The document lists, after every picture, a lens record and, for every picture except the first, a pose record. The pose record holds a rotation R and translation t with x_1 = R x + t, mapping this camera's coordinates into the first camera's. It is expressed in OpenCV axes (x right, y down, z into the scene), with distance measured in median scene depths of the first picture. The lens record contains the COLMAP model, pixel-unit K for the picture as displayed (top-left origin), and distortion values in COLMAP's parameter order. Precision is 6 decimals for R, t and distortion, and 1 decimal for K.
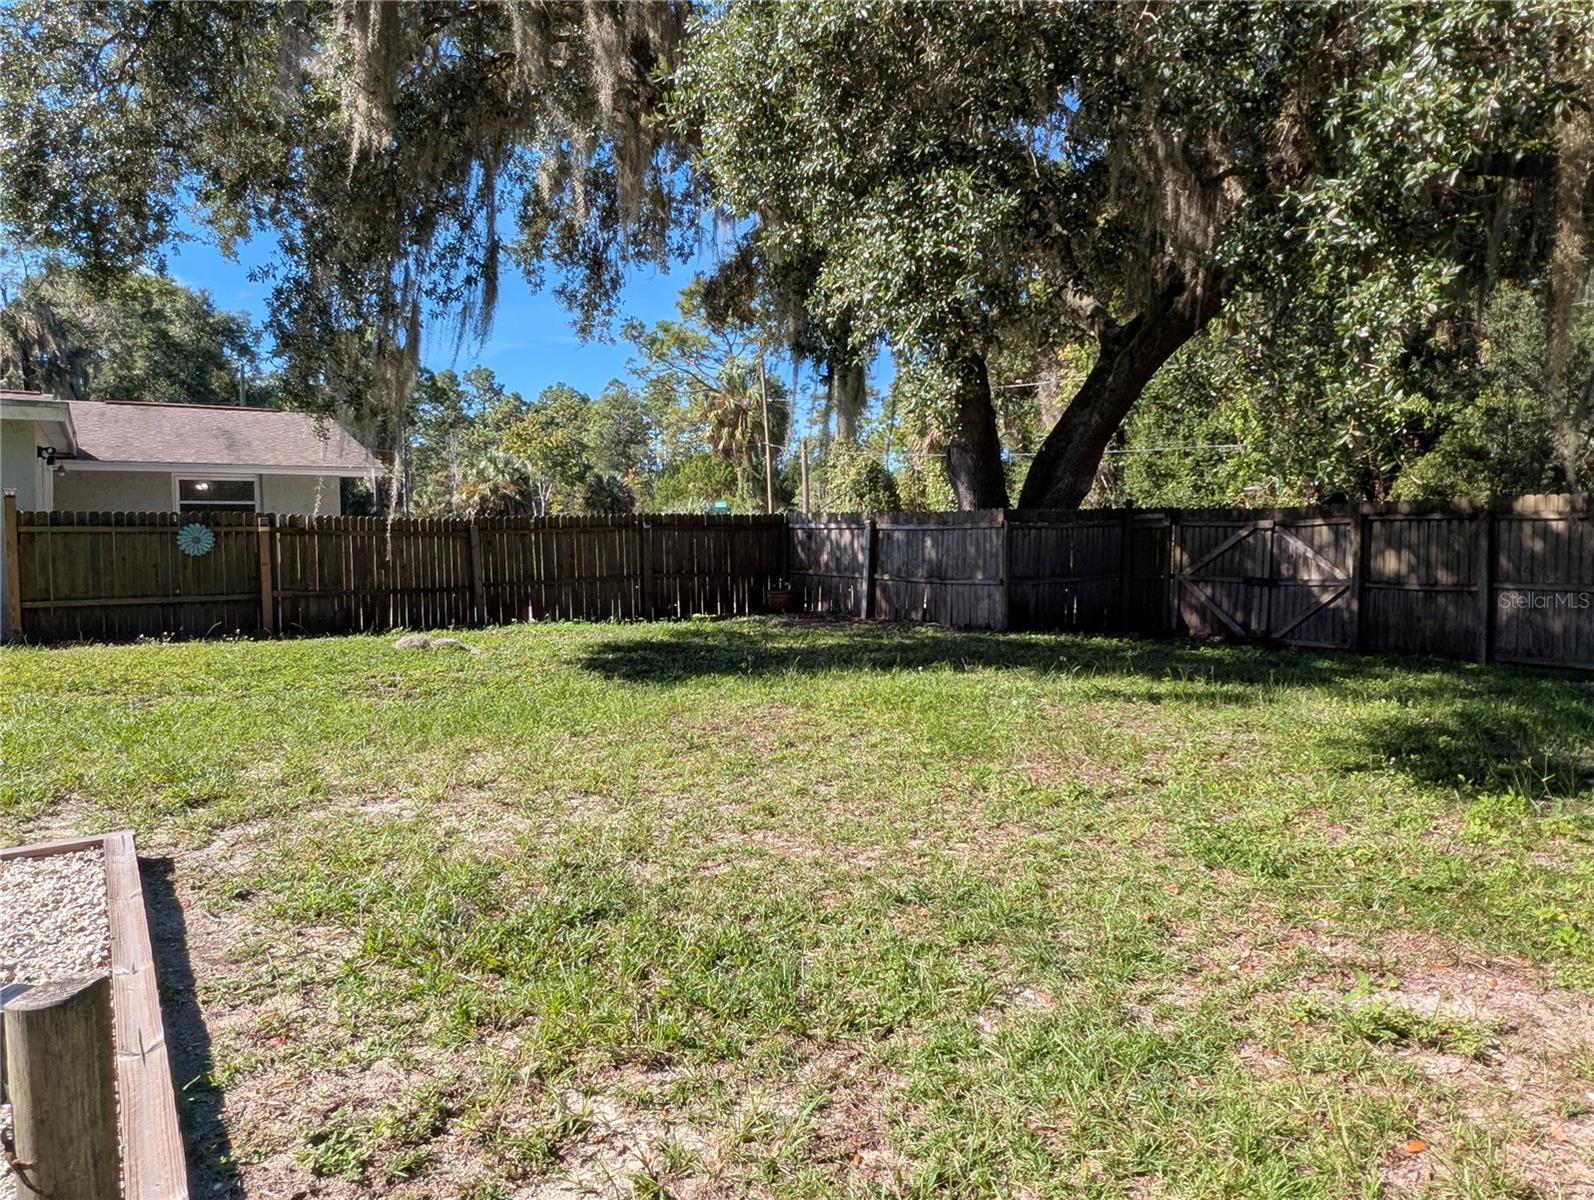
lens RADIAL K [[823.1, 0, 809.1], [0, 823.1, 604.0], [0, 0, 1]] dist [0.001761, 0.000149]
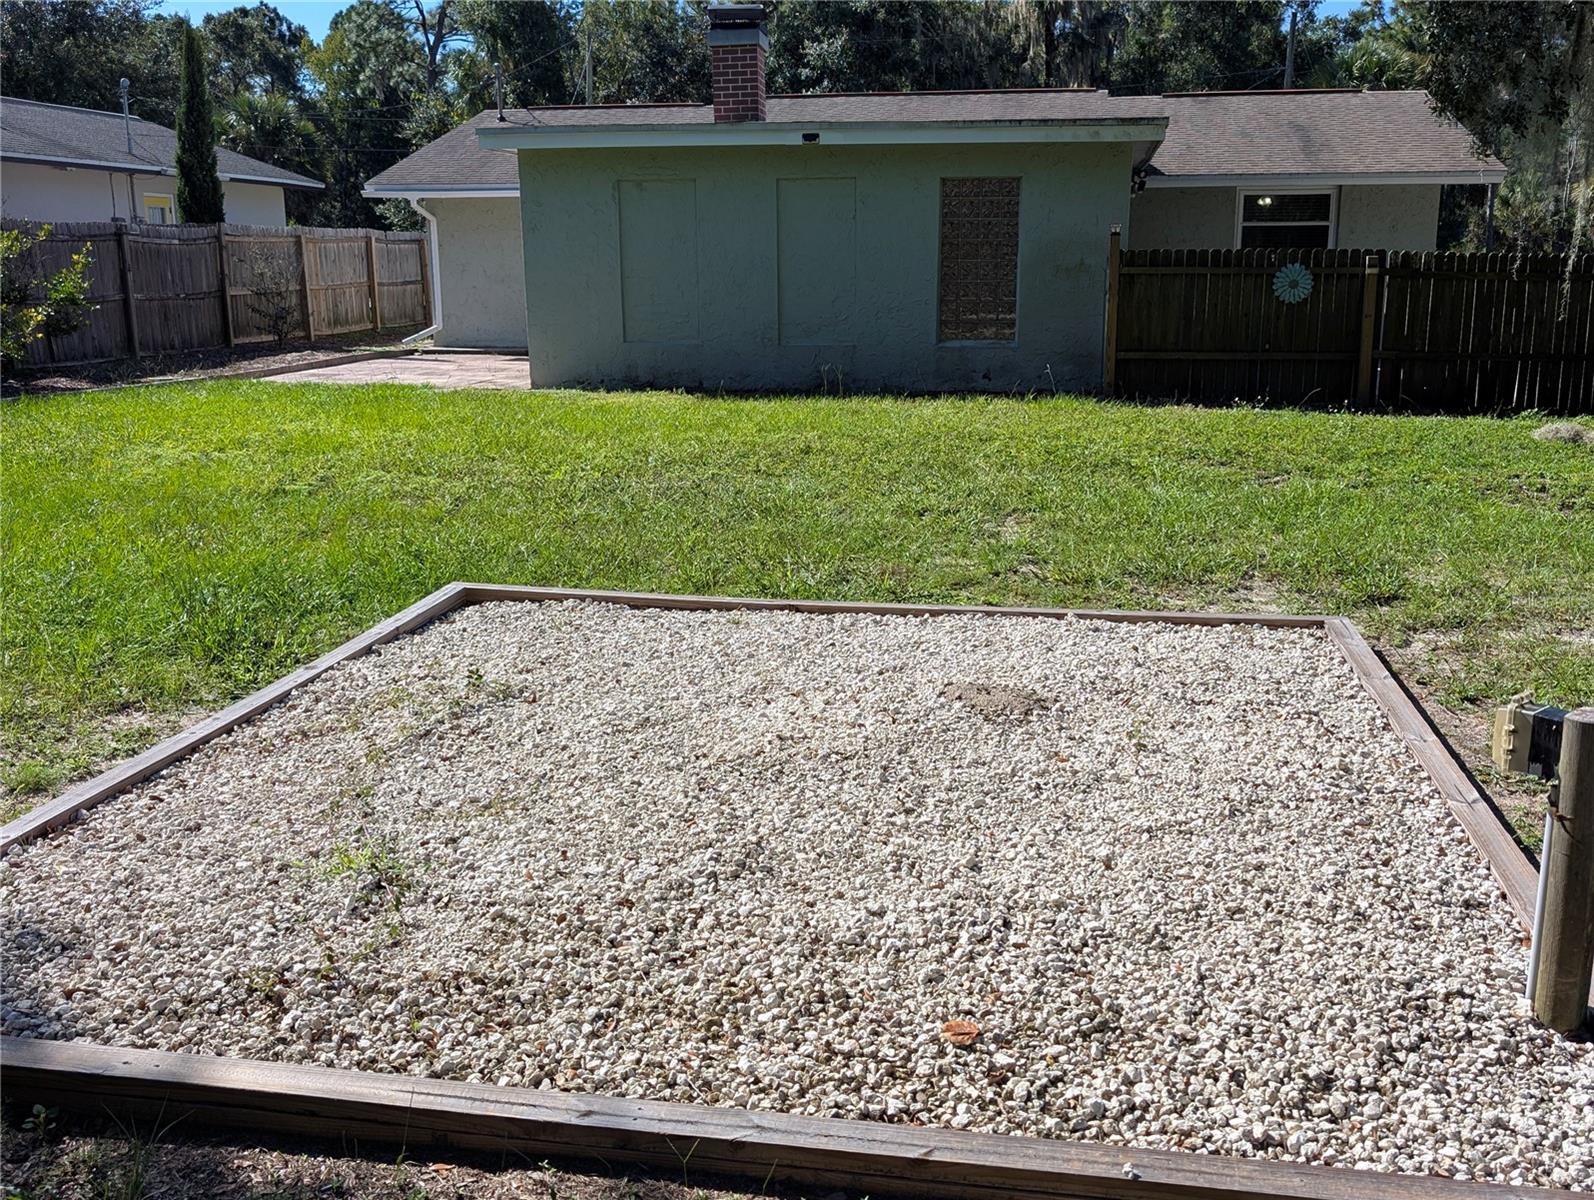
lens RADIAL K [[1499.1, 0, 794.1], [0, 1499.1, 620.1], [0, 0, 1]] dist [0.004506, 0.002232]
pose [[0.722741, 0.172411, -0.669269, -0.042260], [-0.031521, 0.975599, 0.217285, -0.061829], [0.690400, -0.135944, 0.710540, -0.472243]]
